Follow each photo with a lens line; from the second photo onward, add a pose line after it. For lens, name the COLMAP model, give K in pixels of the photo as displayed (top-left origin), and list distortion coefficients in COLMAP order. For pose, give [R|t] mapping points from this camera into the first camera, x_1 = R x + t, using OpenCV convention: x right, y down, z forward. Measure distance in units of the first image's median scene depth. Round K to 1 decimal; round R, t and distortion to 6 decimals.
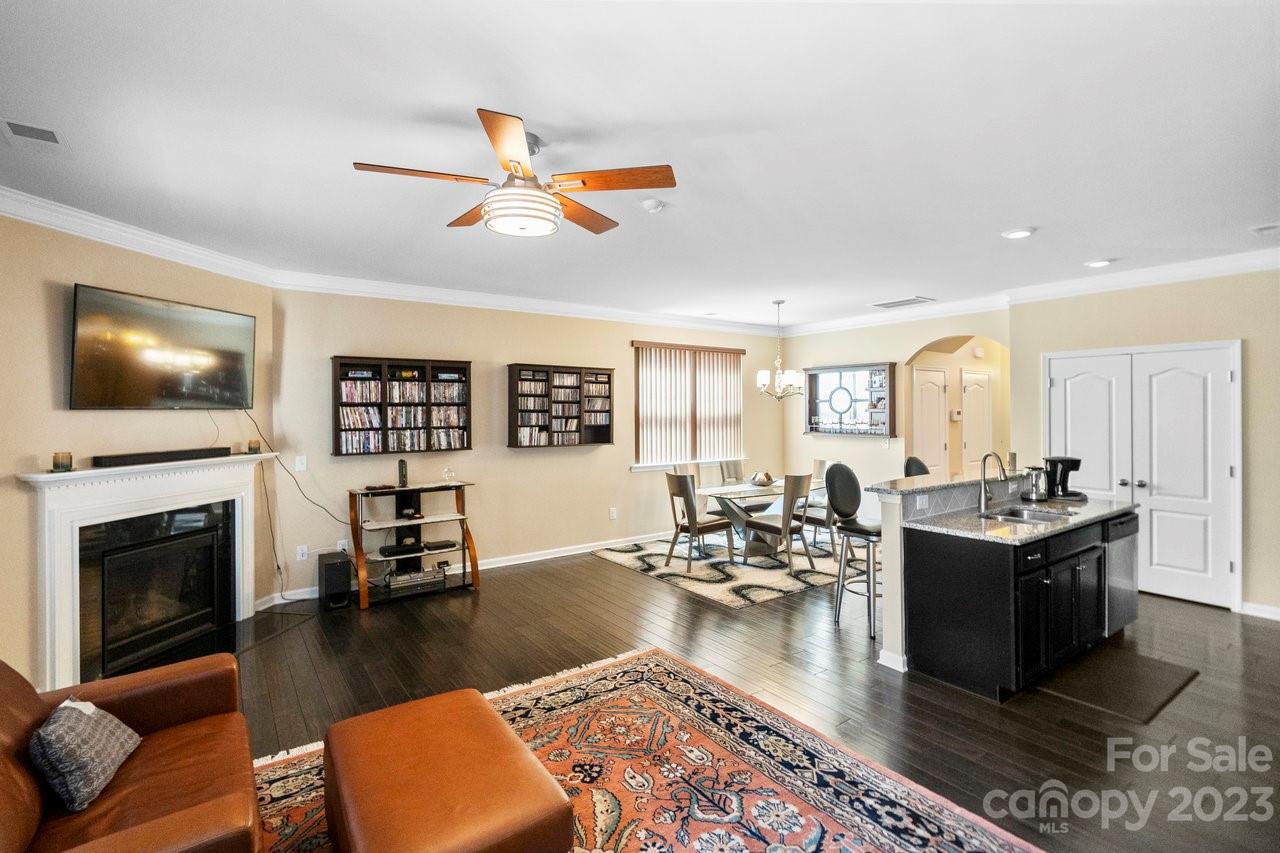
lens RADIAL K [[591.5, 0, 638.9], [0, 591.5, 406.9], [0, 0, 1]] dist [0.002579, -0.000225]
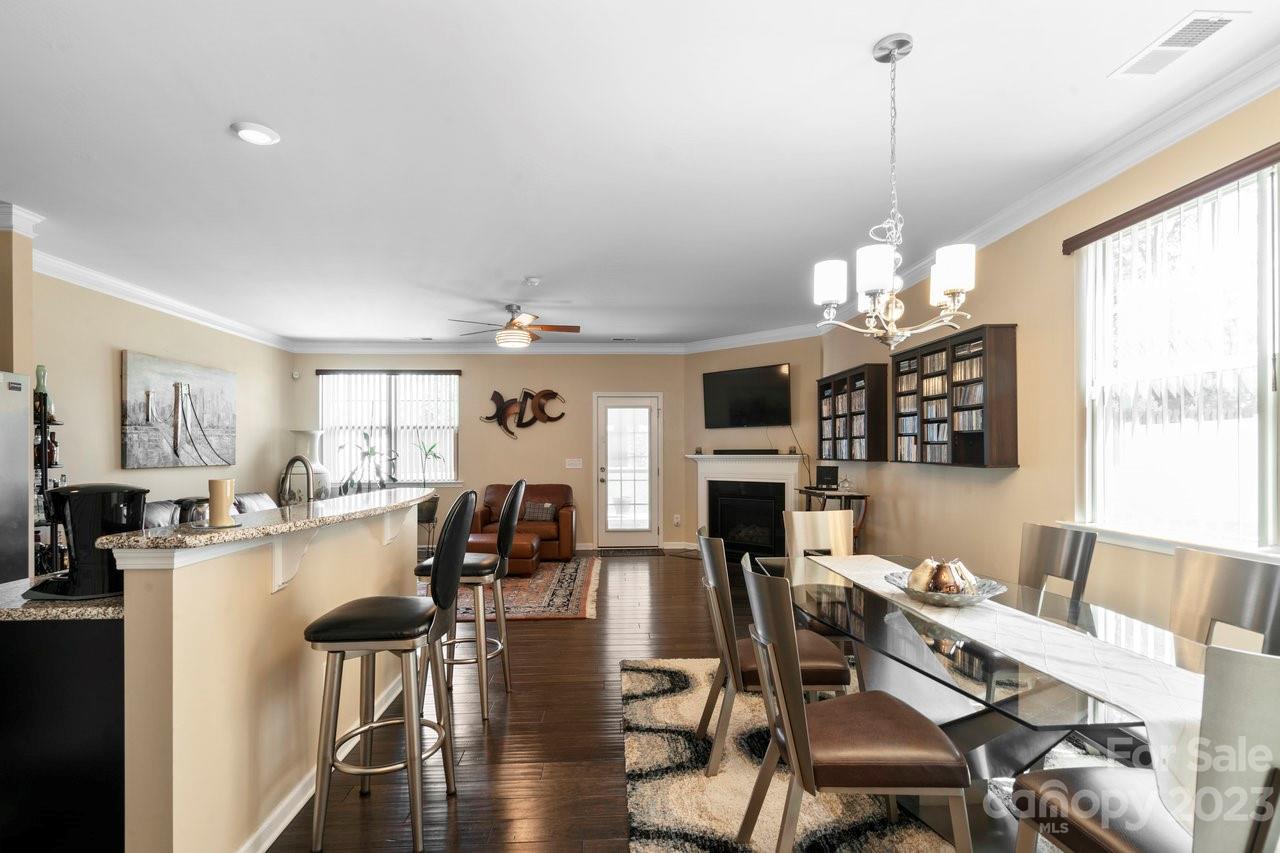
lens RADIAL K [[591.5, 0, 631.8], [0, 591.5, 458.4], [0, 0, 1]] dist [0.002579, -0.000225]
pose [[-0.541378, 0.017048, -0.840607, 0.629804], [0.011743, 0.999850, 0.012714, 0.048665], [0.840697, -0.002989, -0.541497, 1.115418]]
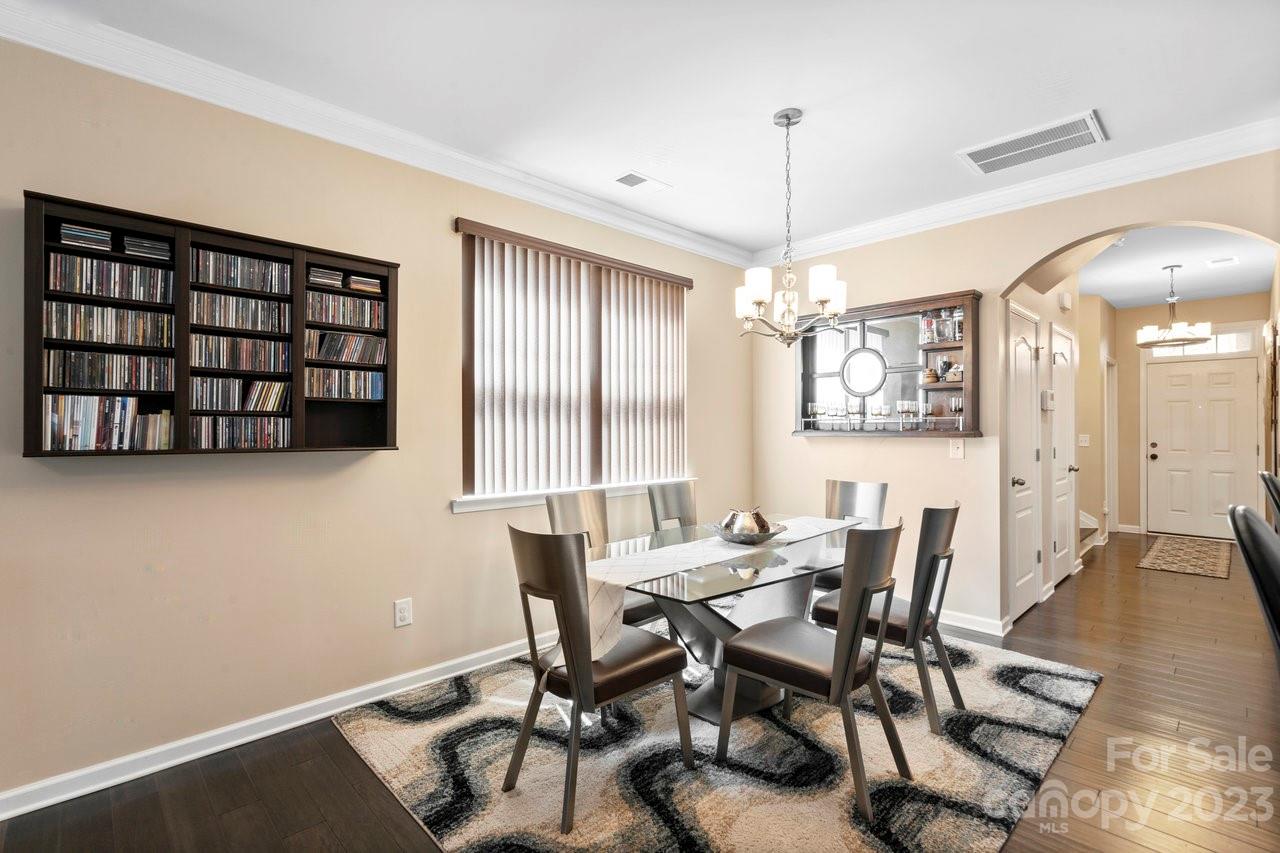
lens RADIAL K [[591.5, 0, 643.3], [0, 591.5, 425.8], [0, 0, 1]] dist [0.002579, -0.000225]
pose [[0.988639, 0.002734, 0.150288, 0.071073], [-0.002904, 0.999995, 0.000913, 0.050404], [-0.150284, -0.001339, 0.988642, 0.622293]]
